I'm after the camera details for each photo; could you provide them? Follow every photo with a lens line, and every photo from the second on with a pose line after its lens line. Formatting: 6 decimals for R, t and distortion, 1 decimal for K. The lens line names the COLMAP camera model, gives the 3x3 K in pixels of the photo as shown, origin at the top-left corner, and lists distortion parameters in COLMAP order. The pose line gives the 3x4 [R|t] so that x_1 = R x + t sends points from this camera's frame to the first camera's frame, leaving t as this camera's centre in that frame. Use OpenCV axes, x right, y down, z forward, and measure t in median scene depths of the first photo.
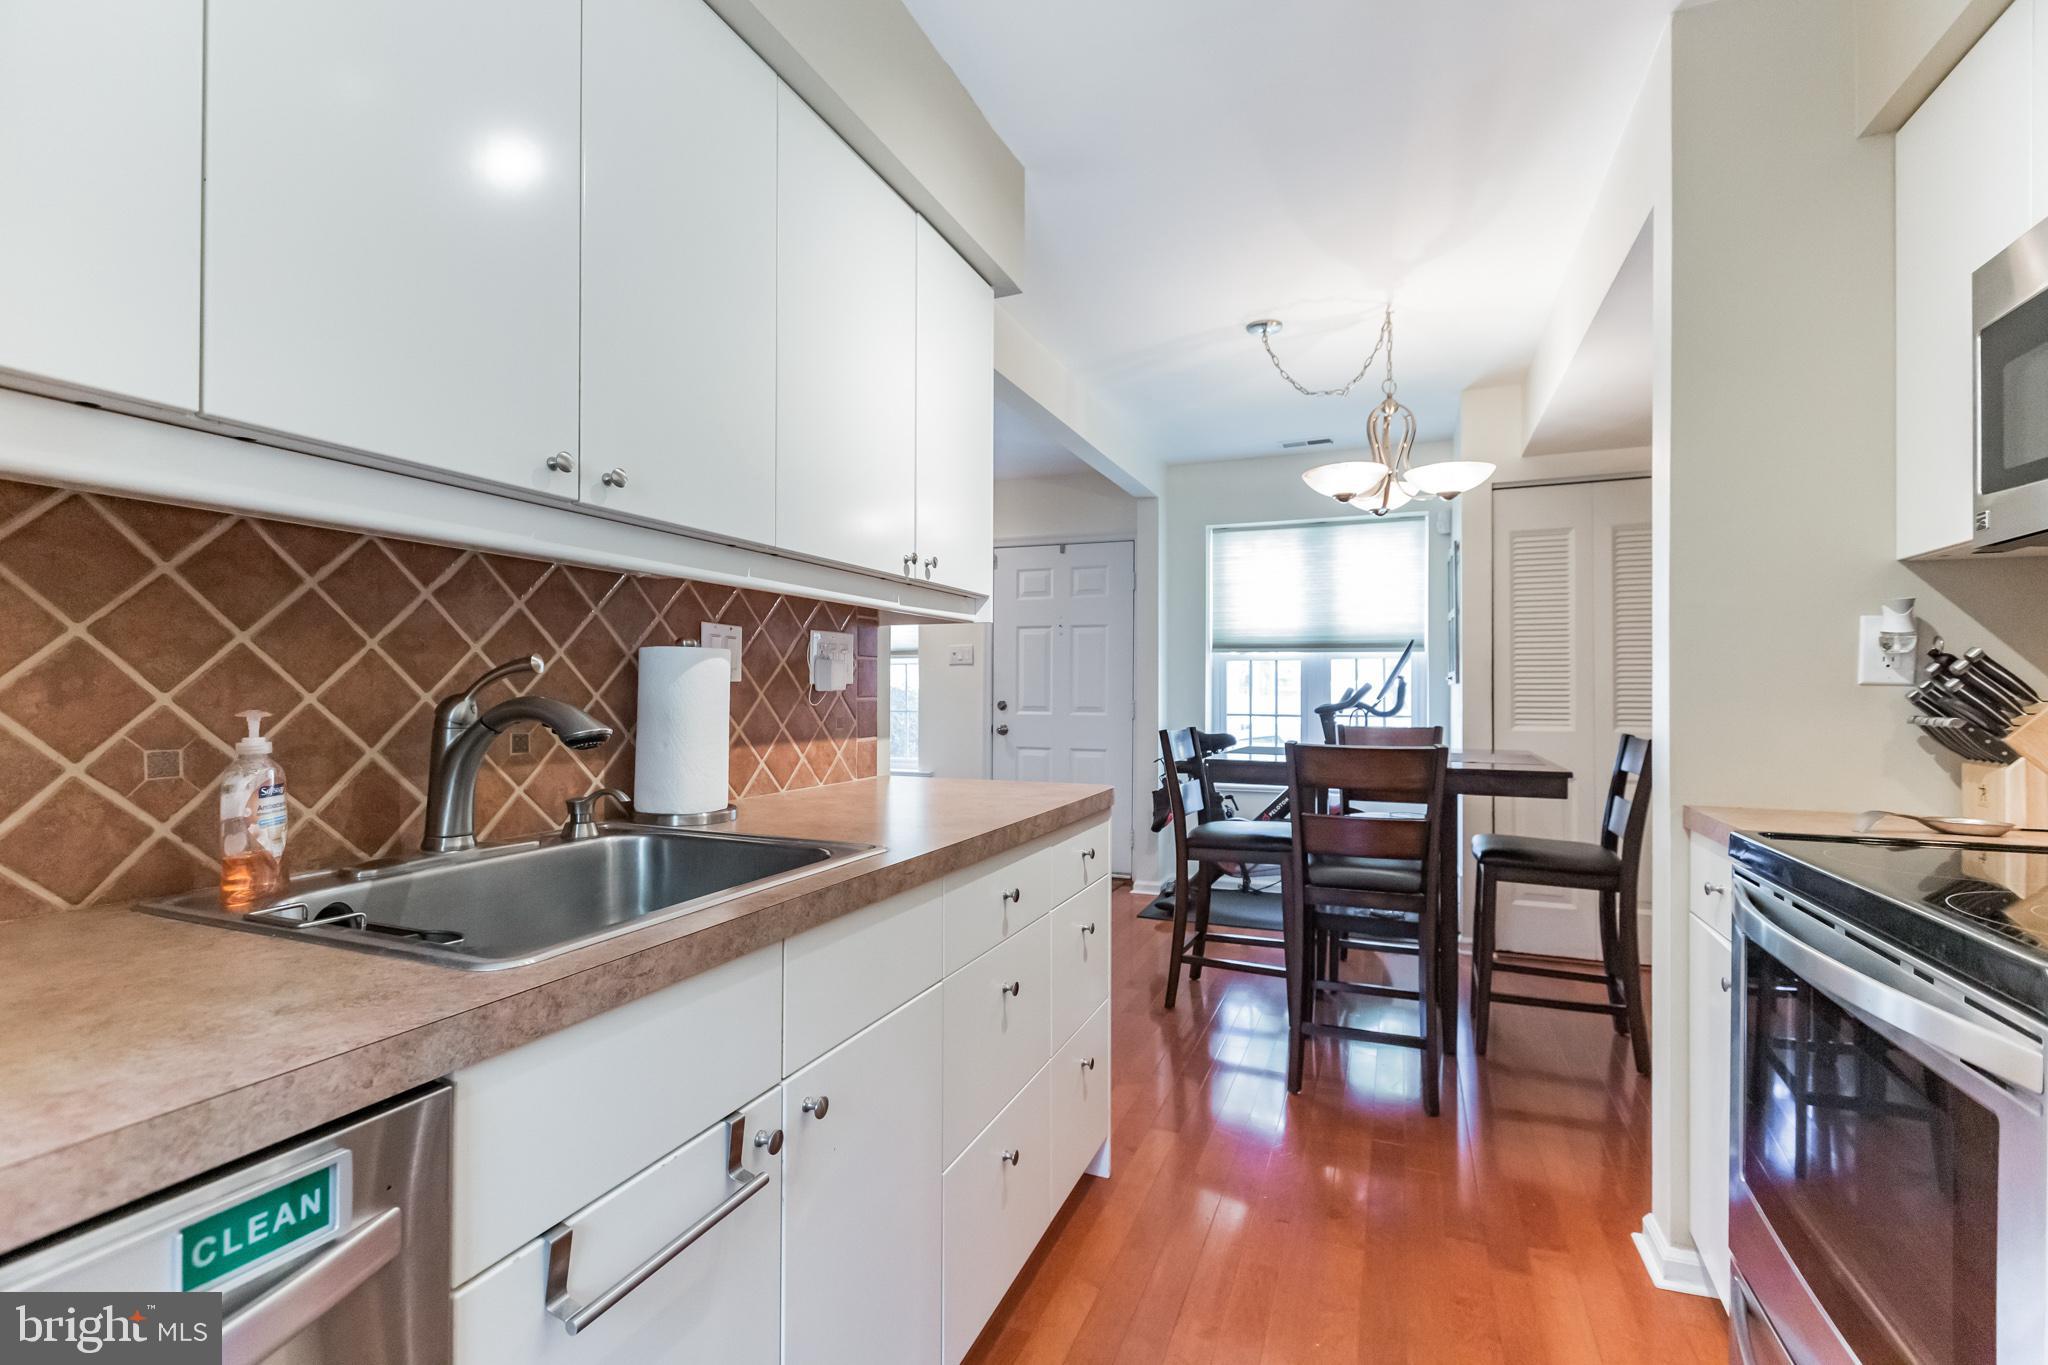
lens RADIAL K [[917.2, 0, 1027.7], [0, 917.2, 684.7], [0, 0, 1]] dist [-0.000883, -0.000018]
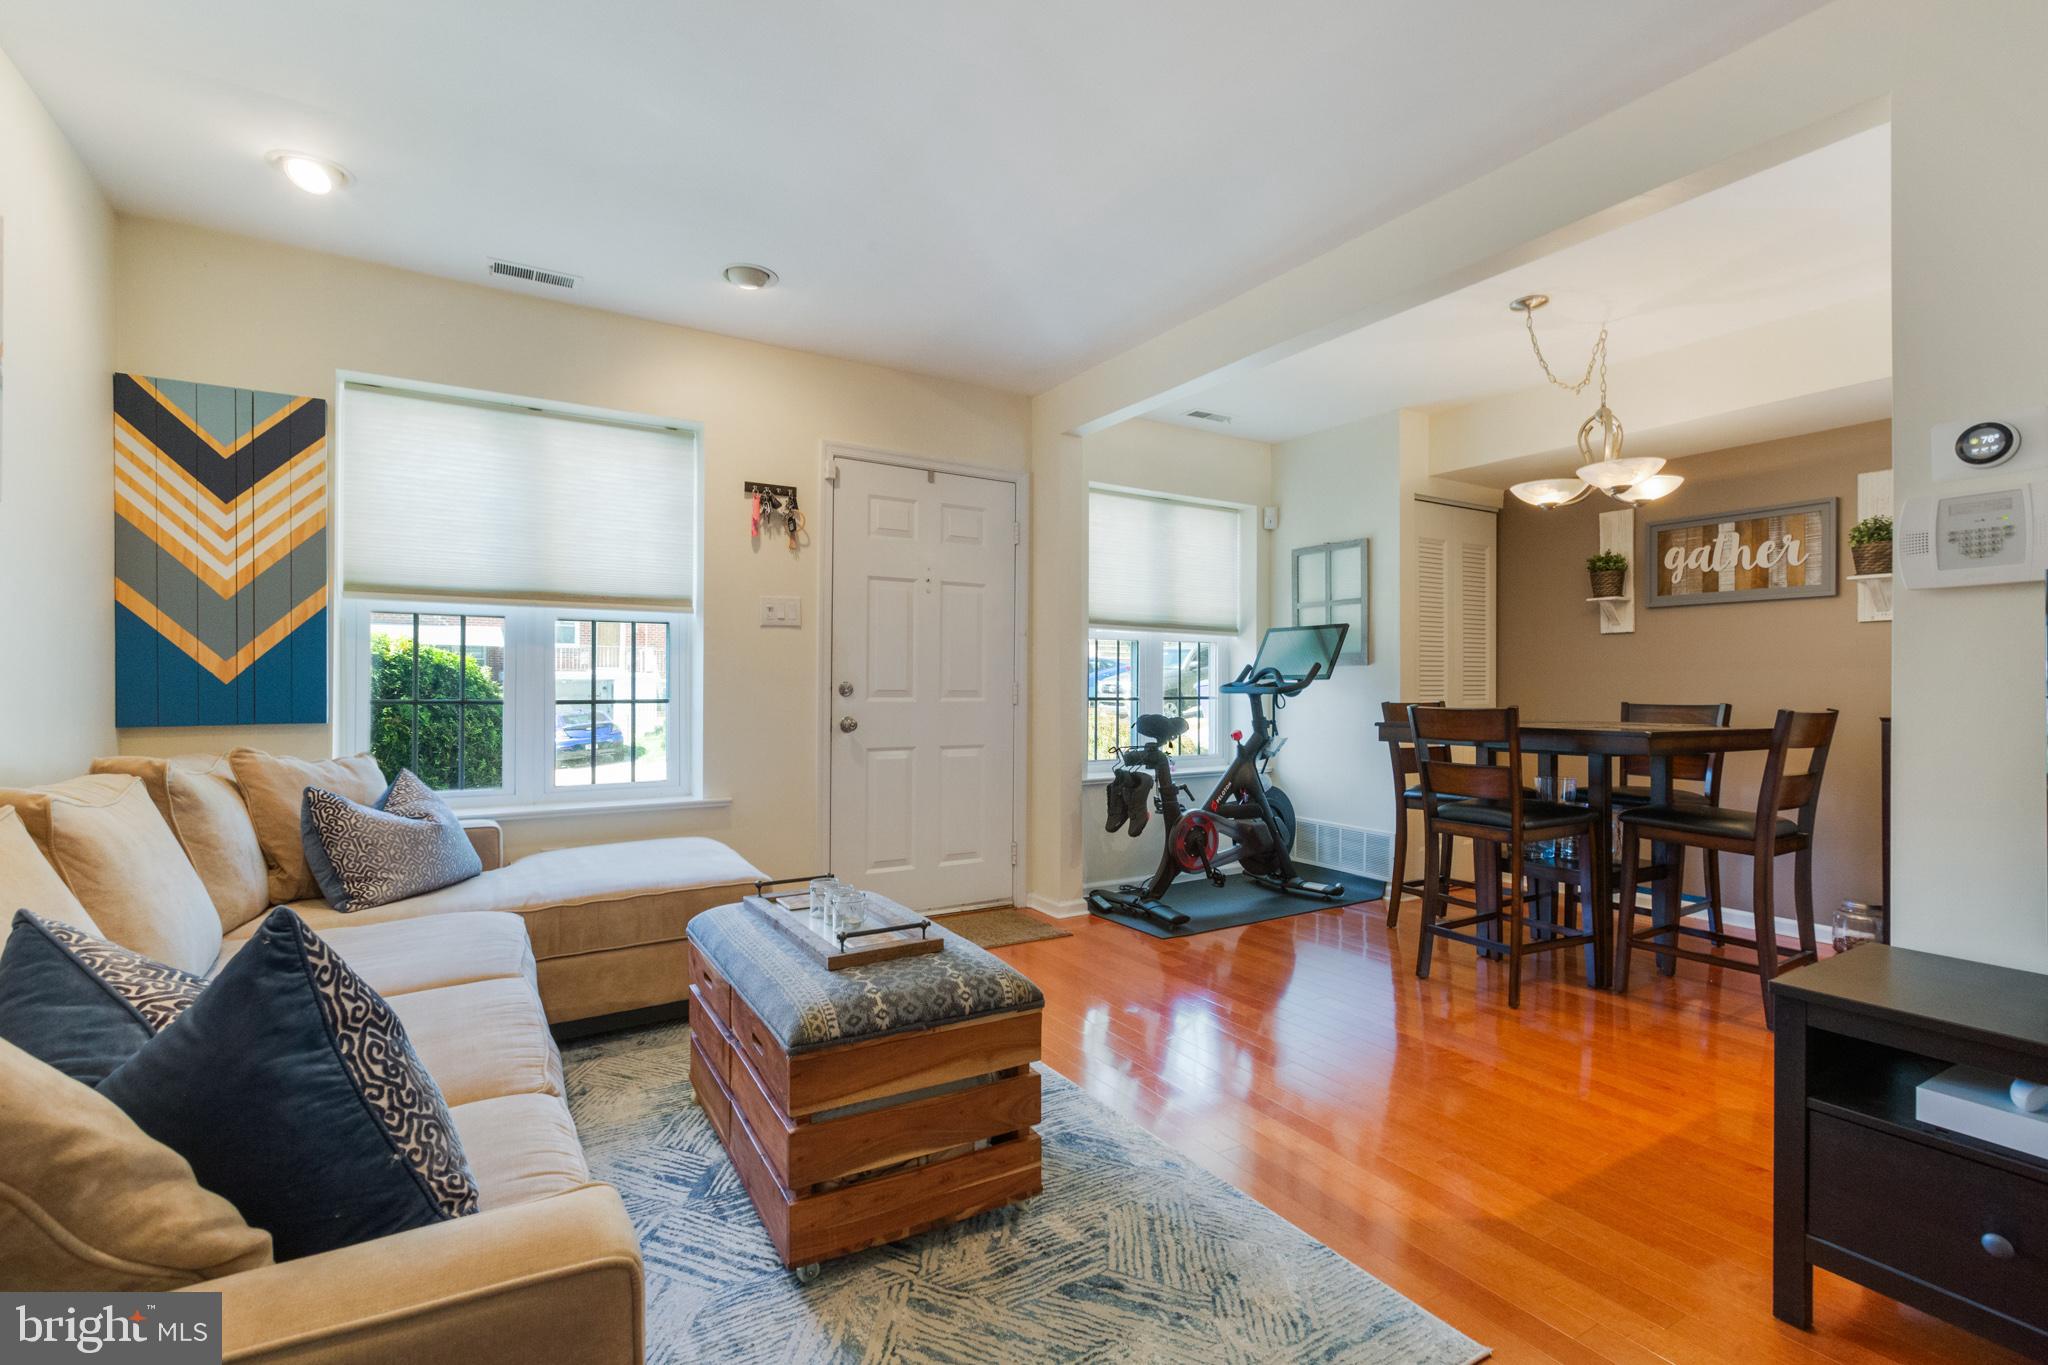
lens RADIAL K [[917.2, 0, 1028.9], [0, 917.2, 688.0], [0, 0, 1]] dist [-0.000883, -0.000018]
pose [[0.593951, -0.001469, 0.804500, -0.504109], [-0.007211, 0.999948, 0.007150, 0.016139], [-0.804469, -0.010048, 0.593909, 0.490411]]
